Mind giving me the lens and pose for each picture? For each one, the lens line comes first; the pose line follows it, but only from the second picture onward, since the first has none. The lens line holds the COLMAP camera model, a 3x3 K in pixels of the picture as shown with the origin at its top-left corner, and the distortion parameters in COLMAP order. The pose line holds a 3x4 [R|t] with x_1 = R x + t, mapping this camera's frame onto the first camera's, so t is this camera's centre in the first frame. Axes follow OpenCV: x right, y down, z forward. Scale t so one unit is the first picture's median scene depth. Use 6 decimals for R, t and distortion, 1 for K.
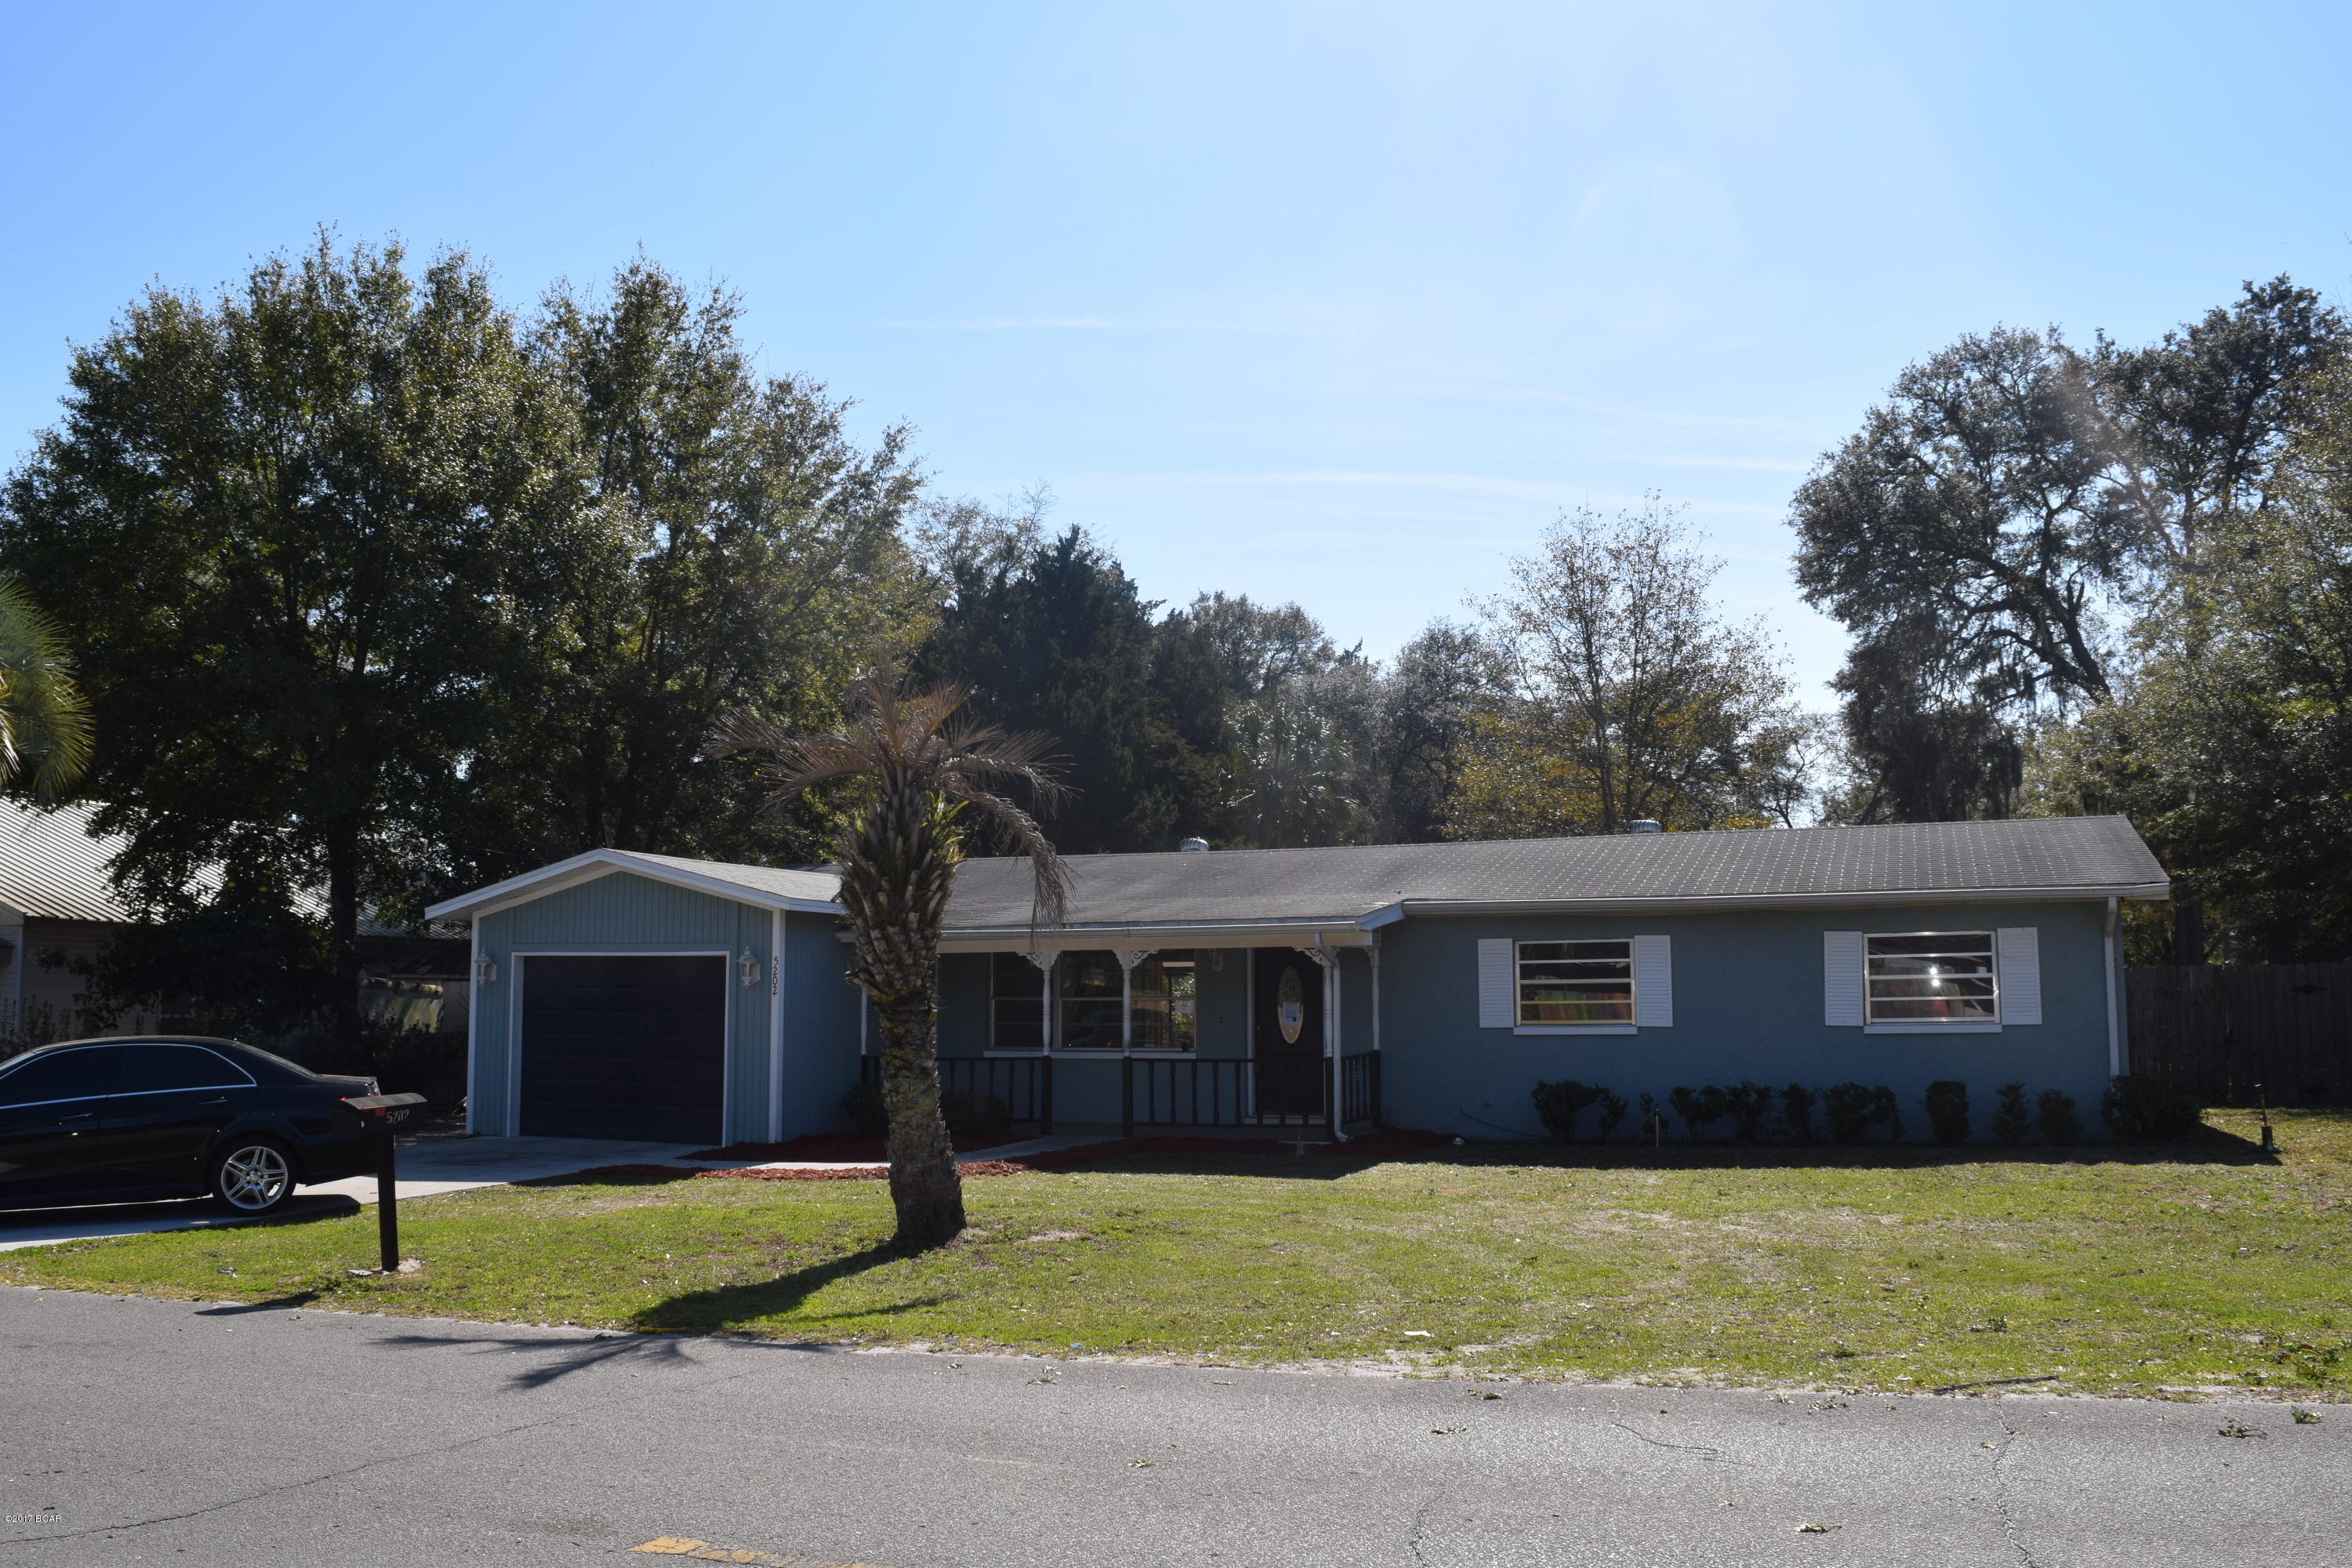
lens RADIAL K [[1851.2, 0, 1186.3], [0, 1851.2, 780.5], [0, 0, 1]] dist [-0.095662, 0.020944]
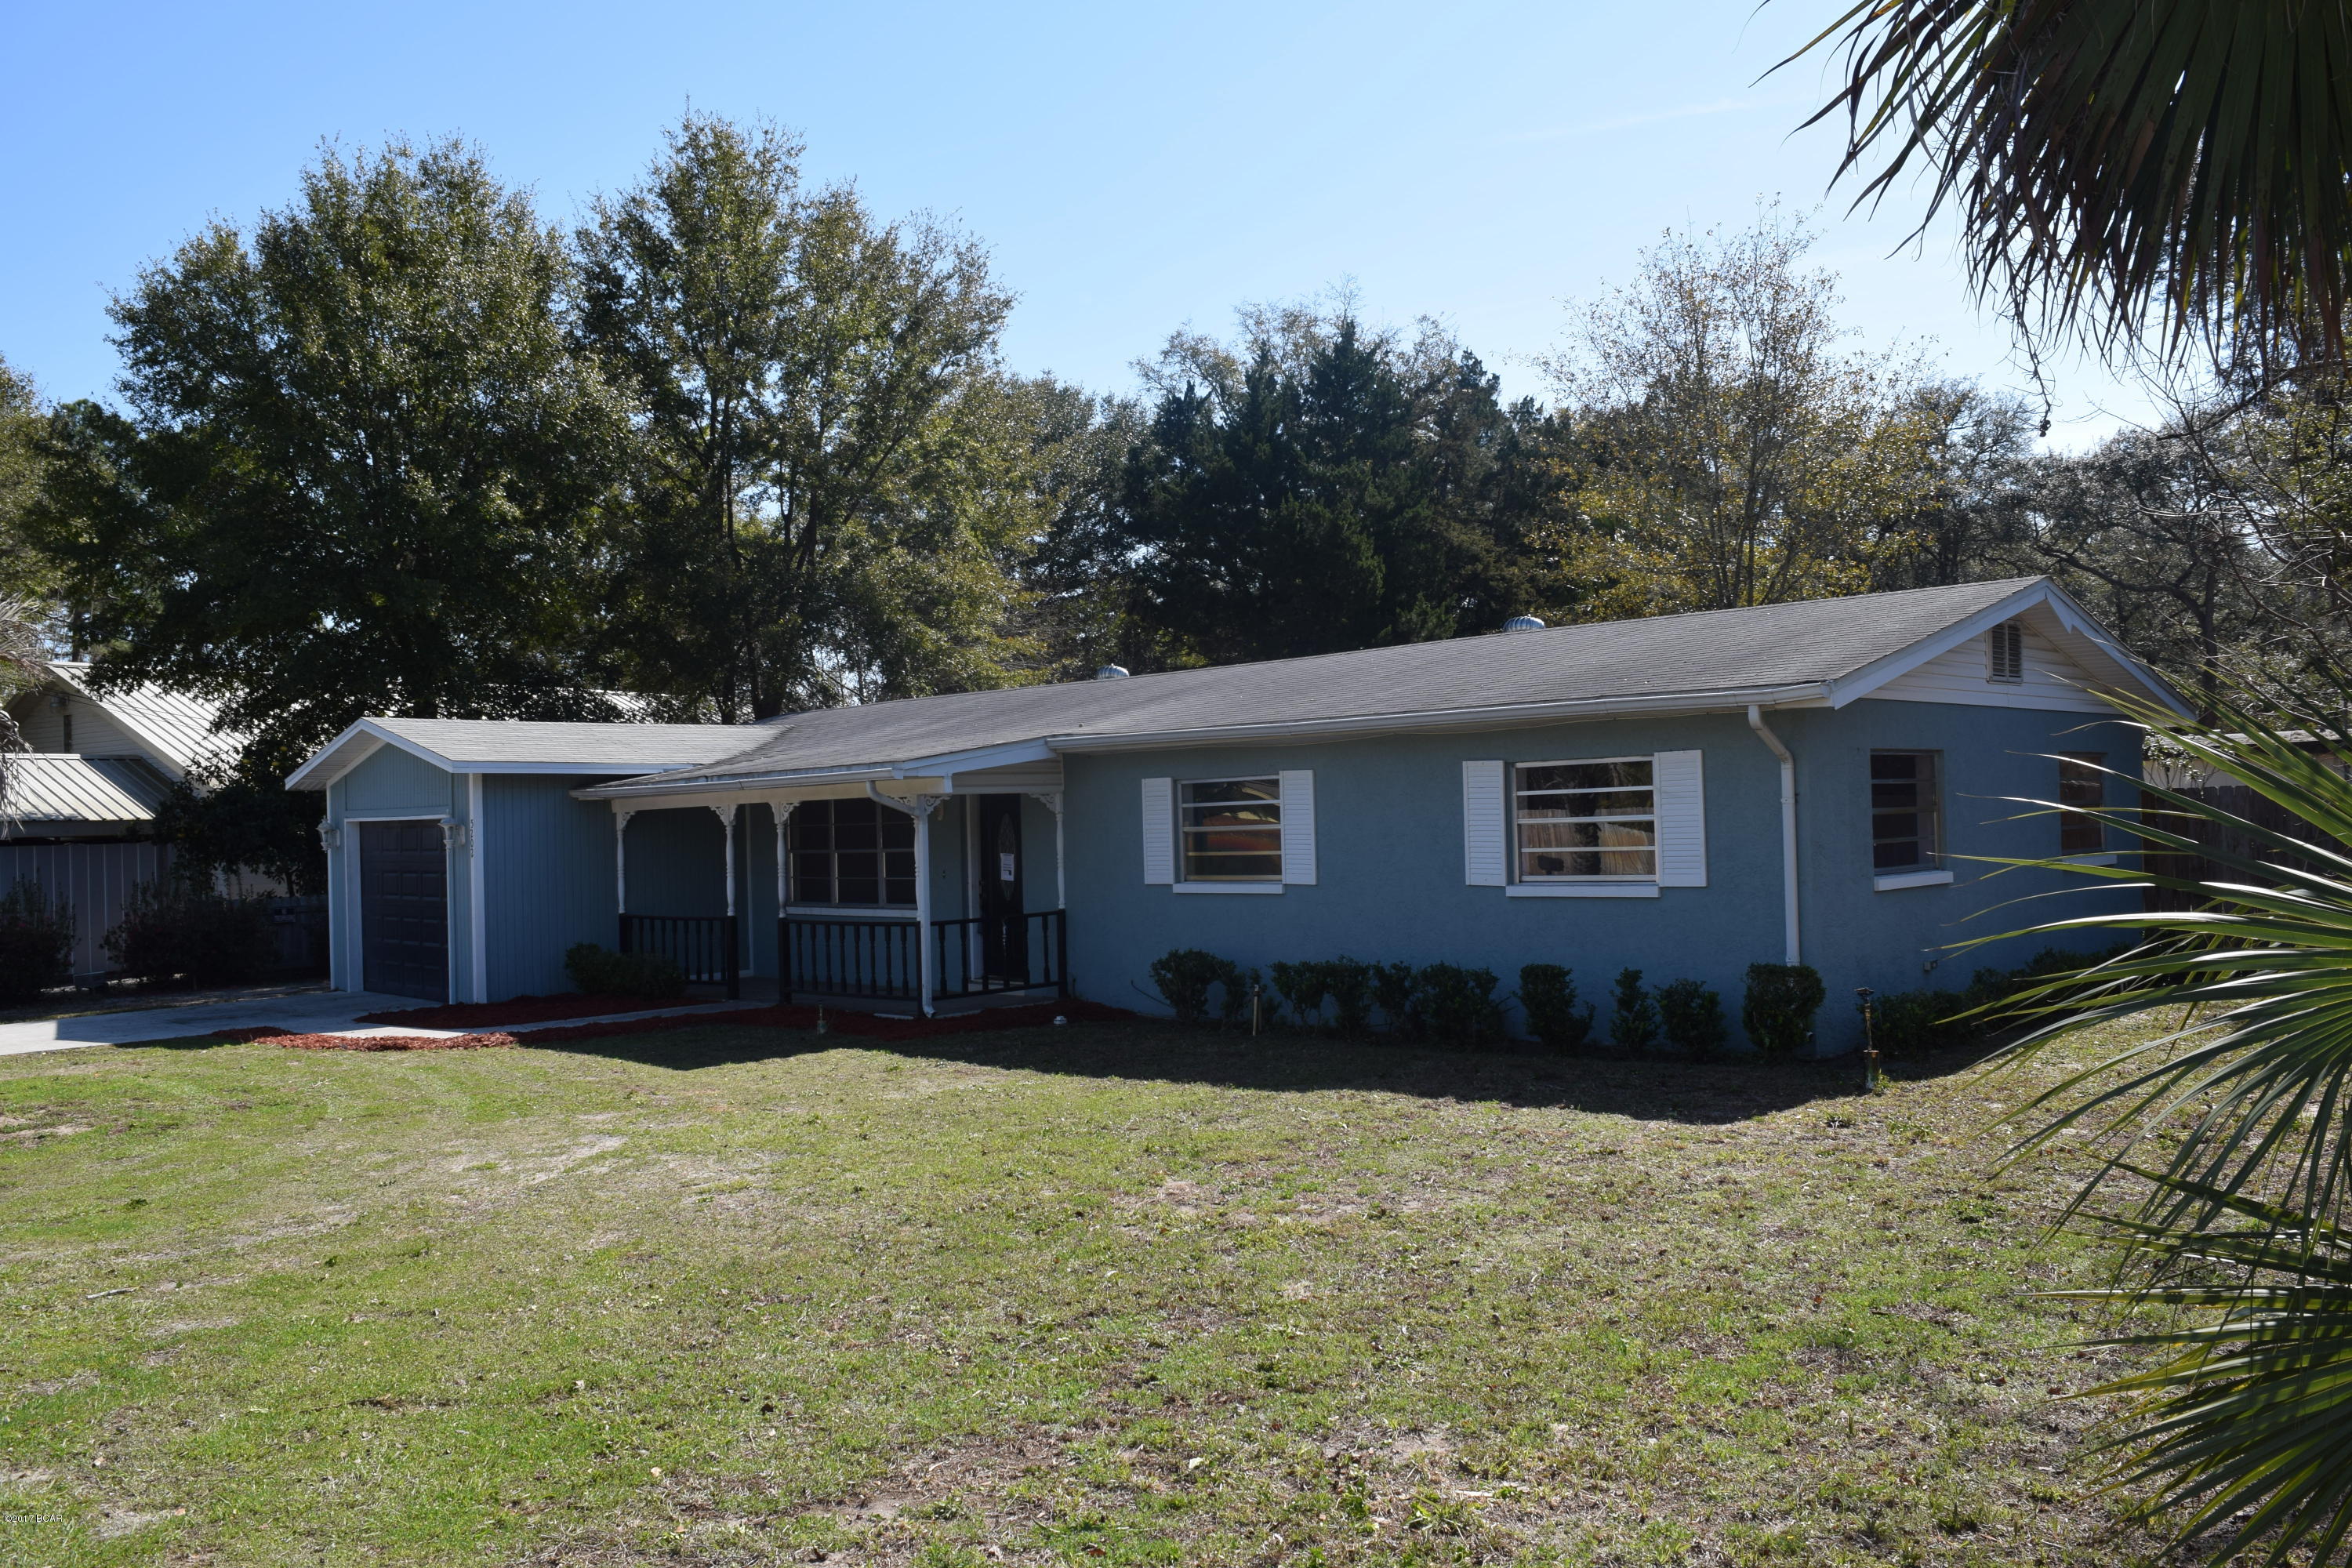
lens RADIAL K [[1851.2, 0, 1186.3], [0, 1851.2, 780.5], [0, 0, 1]] dist [-0.095662, 0.020944]
pose [[0.920167, -0.029138, -0.390441, 0.509330], [0.068177, 0.993916, 0.086501, 0.015471], [0.385546, -0.106215, 0.916555, 0.240078]]
